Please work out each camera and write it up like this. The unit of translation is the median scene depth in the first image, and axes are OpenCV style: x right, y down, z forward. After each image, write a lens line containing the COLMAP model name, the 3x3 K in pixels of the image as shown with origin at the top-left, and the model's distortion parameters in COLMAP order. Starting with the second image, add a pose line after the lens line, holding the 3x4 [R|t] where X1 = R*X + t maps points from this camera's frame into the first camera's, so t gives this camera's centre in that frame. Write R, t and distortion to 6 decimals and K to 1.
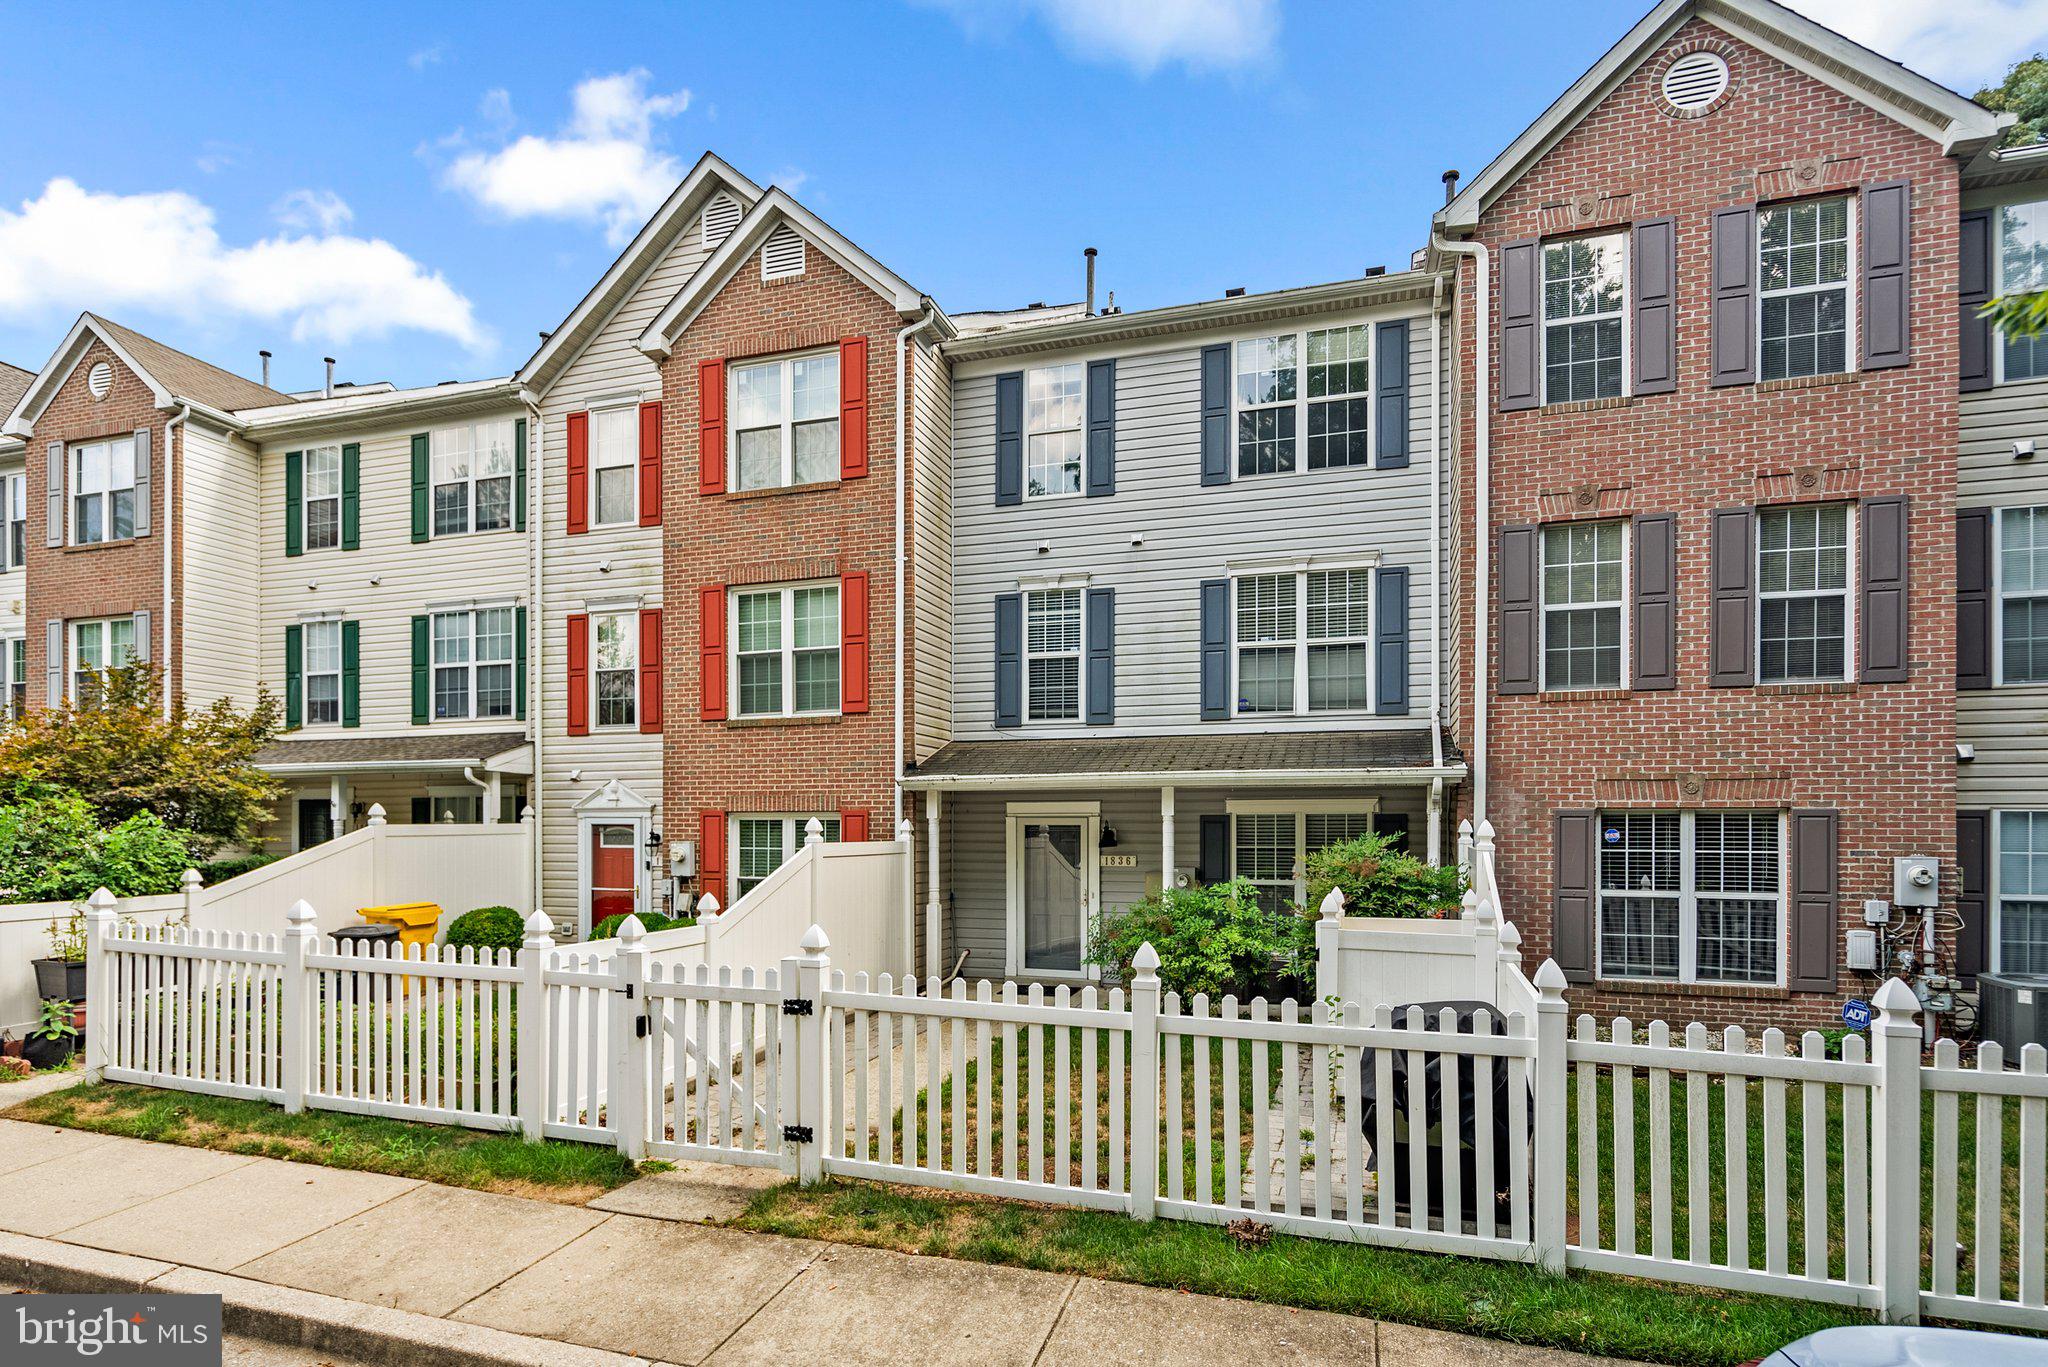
lens RADIAL K [[1022.9, 0, 1001.9], [0, 1022.9, 806.4], [0, 0, 1]] dist [0.003005, 0.000592]
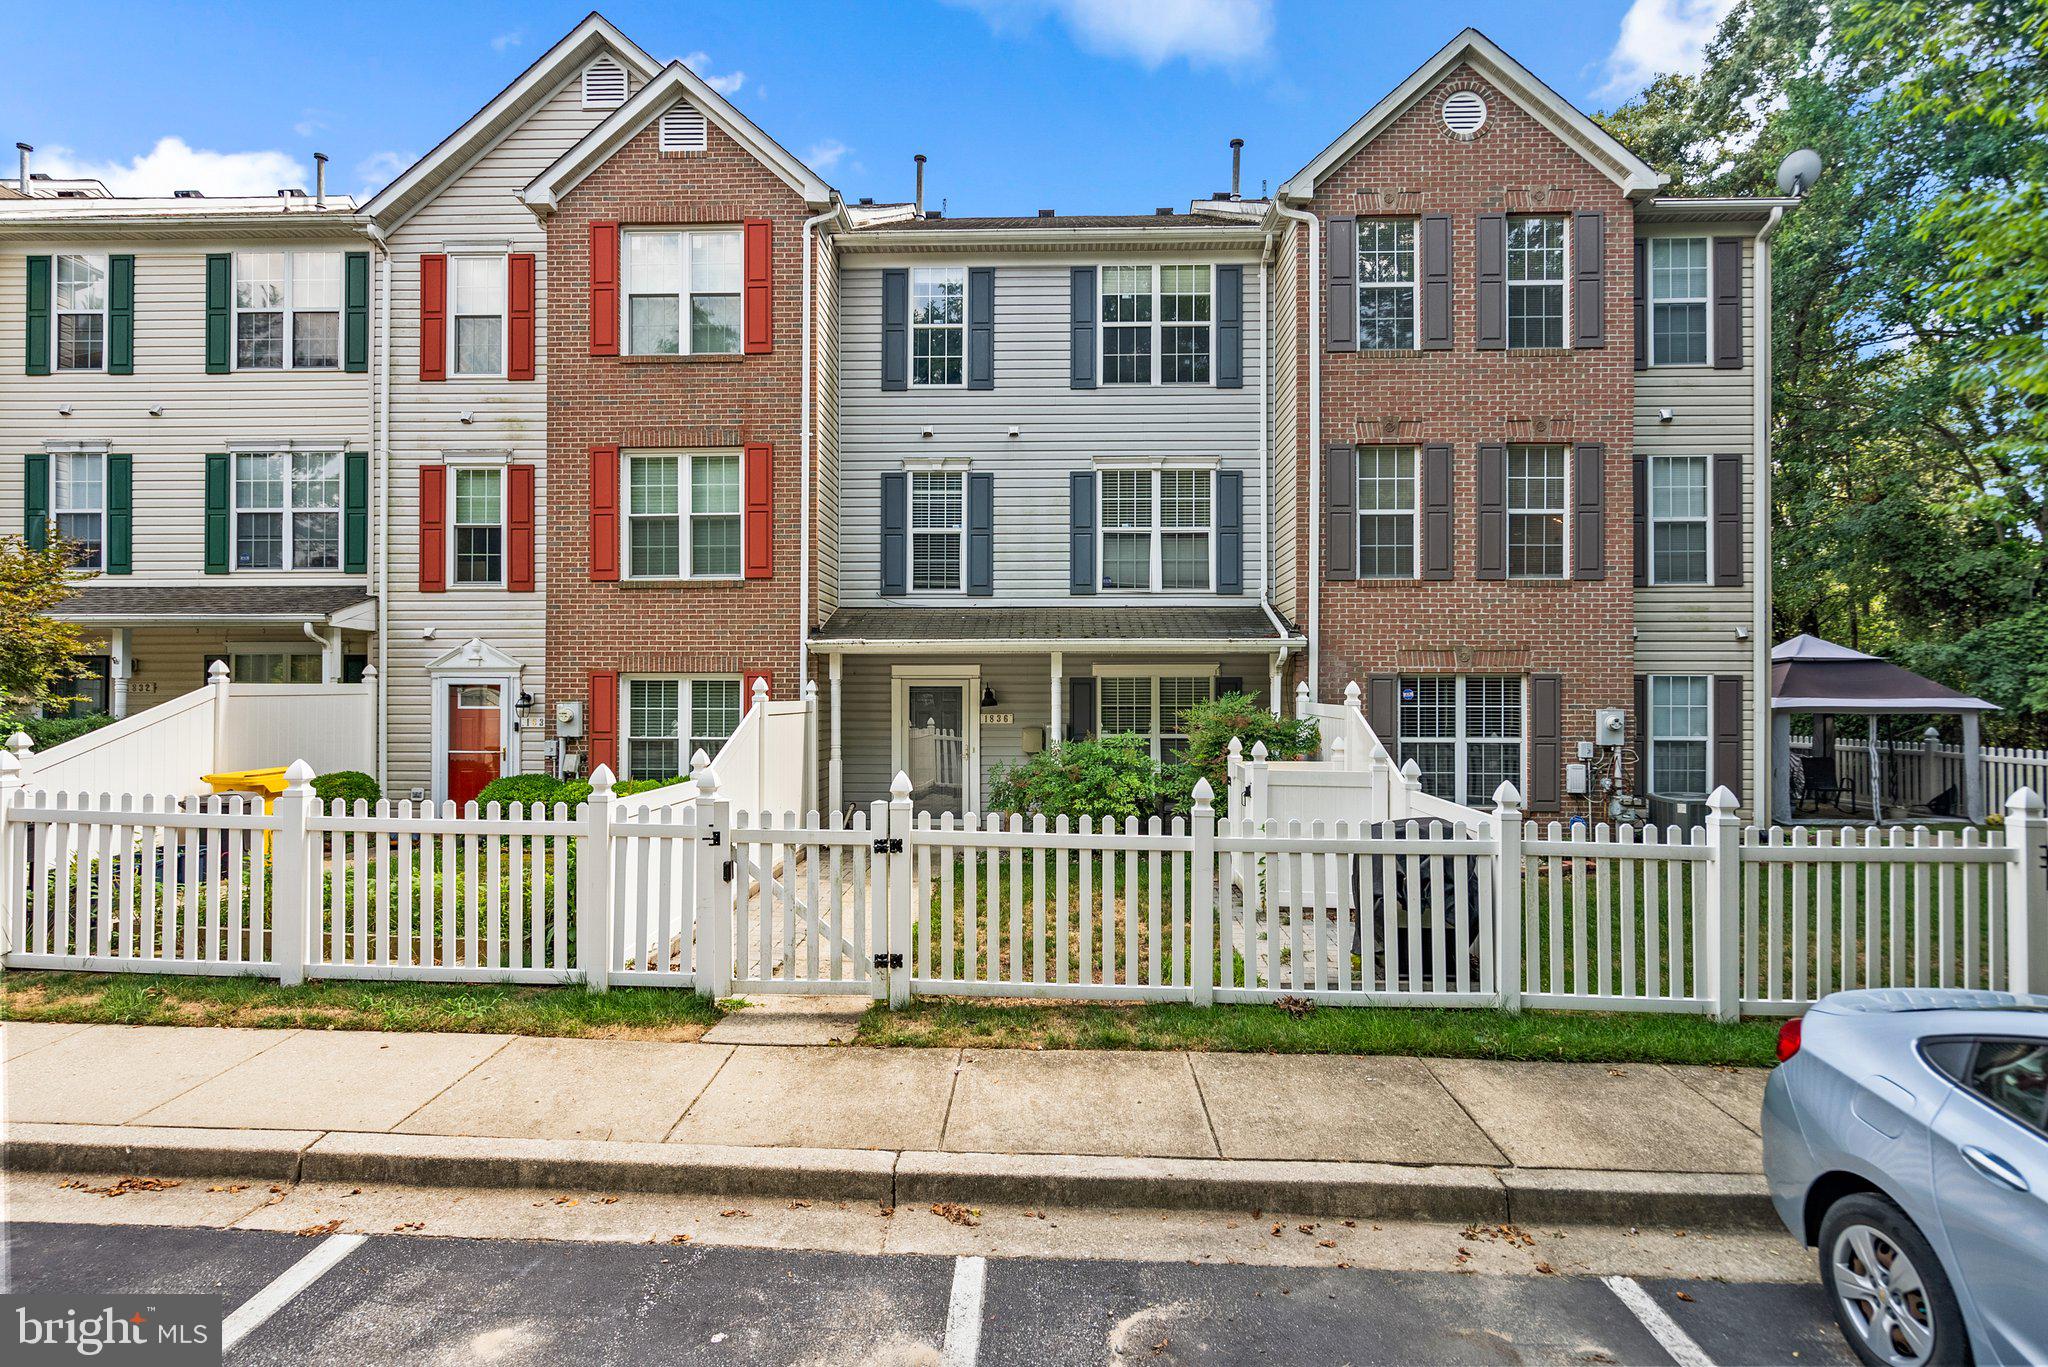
lens RADIAL K [[975.7, 0, 1001.0], [0, 975.7, 663.3], [0, 0, 1]] dist [0.004196, 0.000310]
pose [[0.963954, 0.008443, 0.265937, -0.175248], [-0.006004, 0.999932, -0.009984, 0.004404], [-0.266003, 0.008028, 0.963939, -0.024926]]
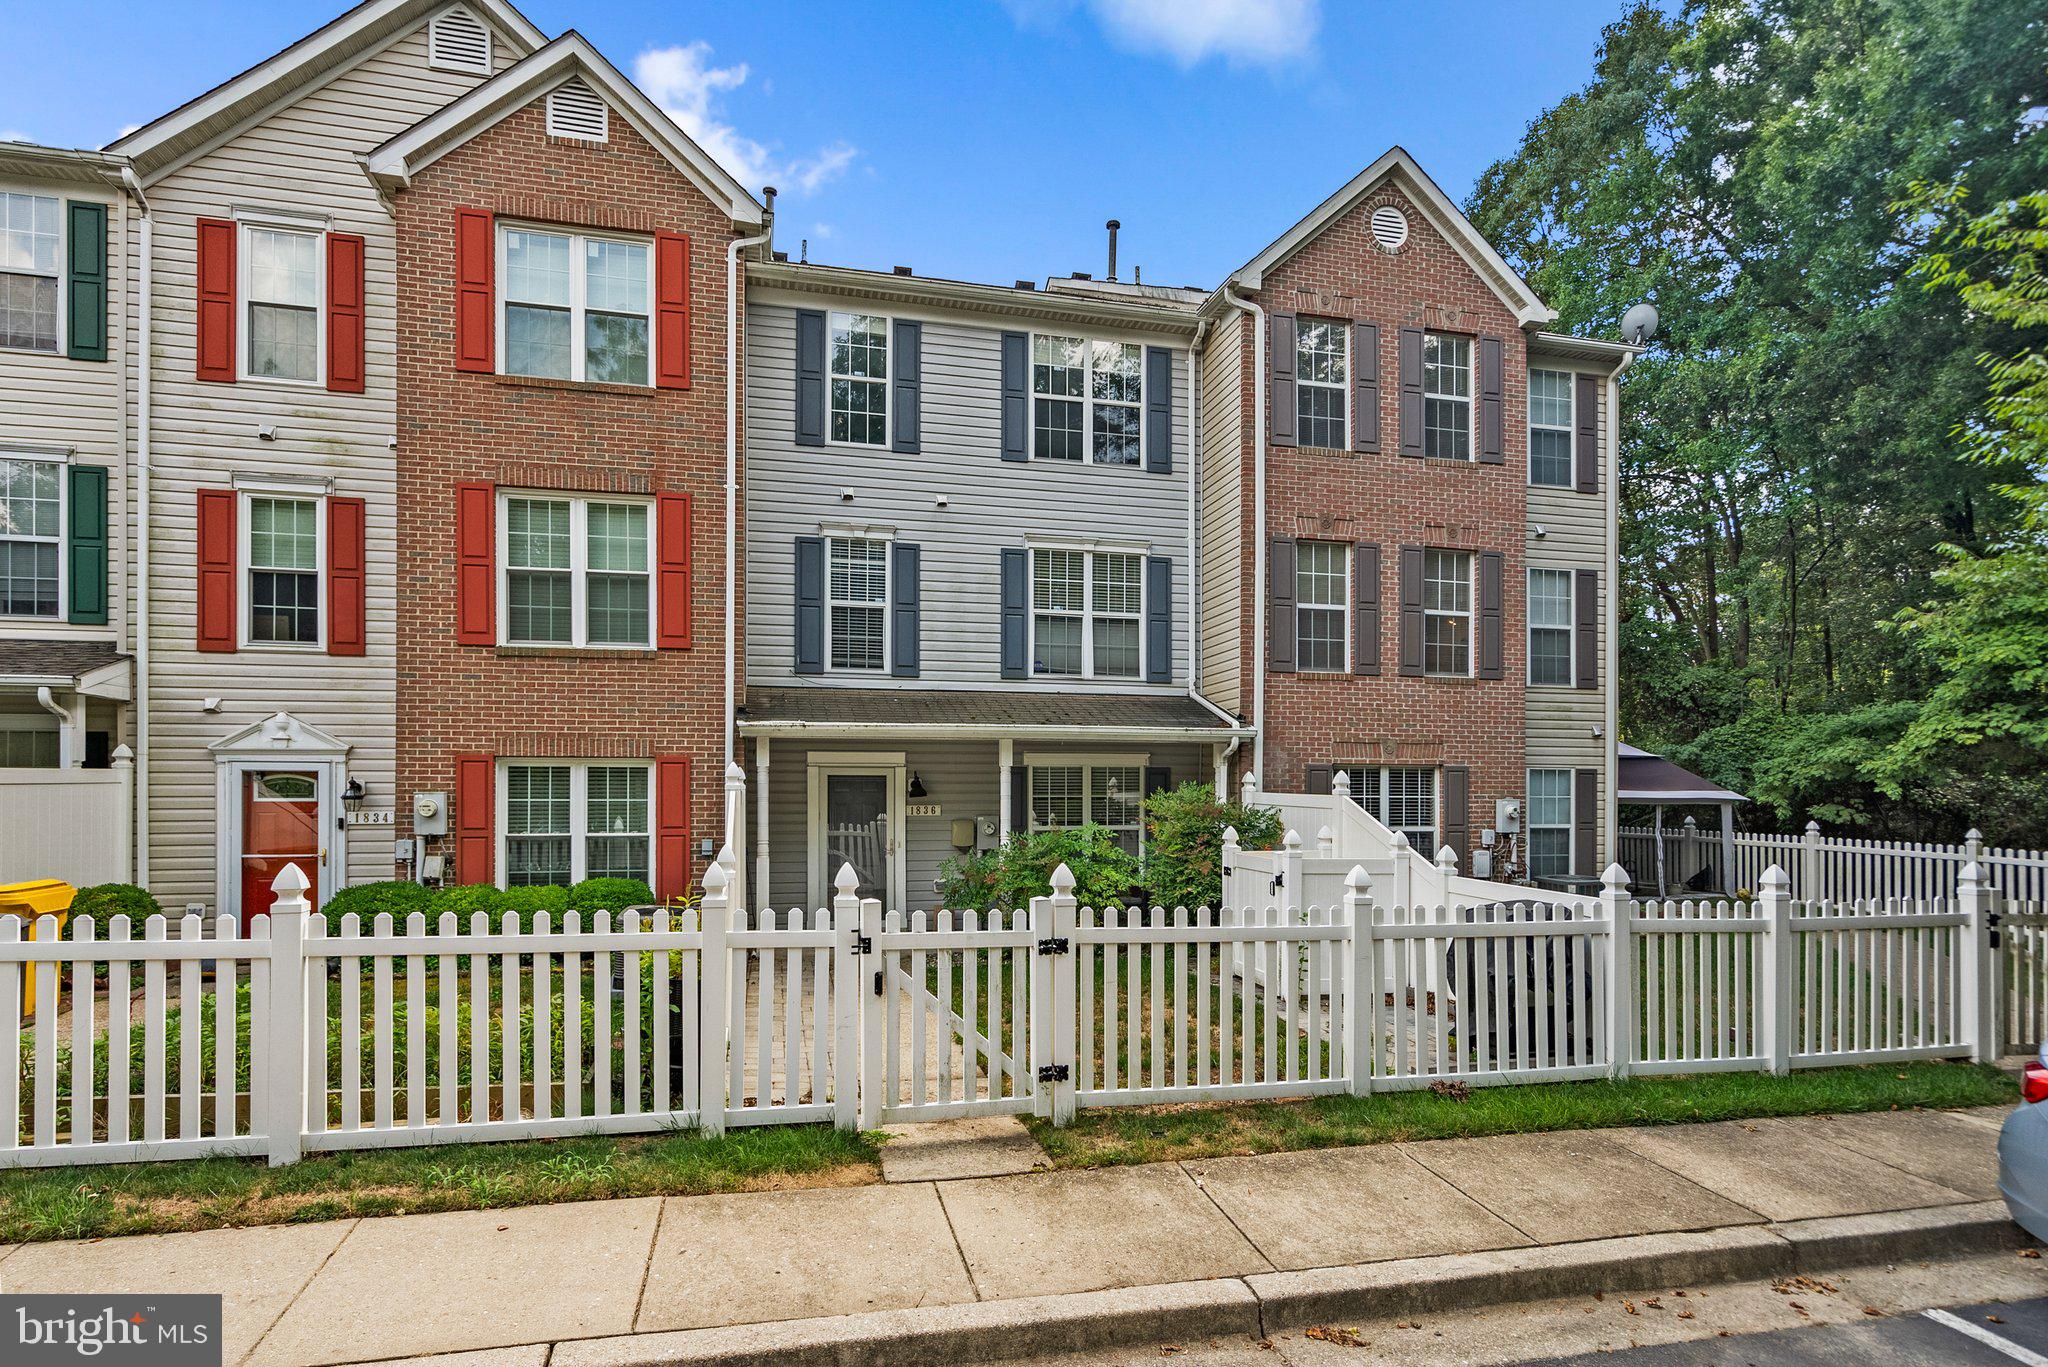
lens RADIAL K [[1022.9, 0, 1003.1], [0, 1022.9, 761.4], [0, 0, 1]] dist [0.003005, 0.000592]
pose [[0.862236, 0.014578, 0.506296, -0.360834], [-0.012620, 0.999894, -0.007297, 0.011250], [-0.506349, -0.000098, 0.862329, 0.078227]]
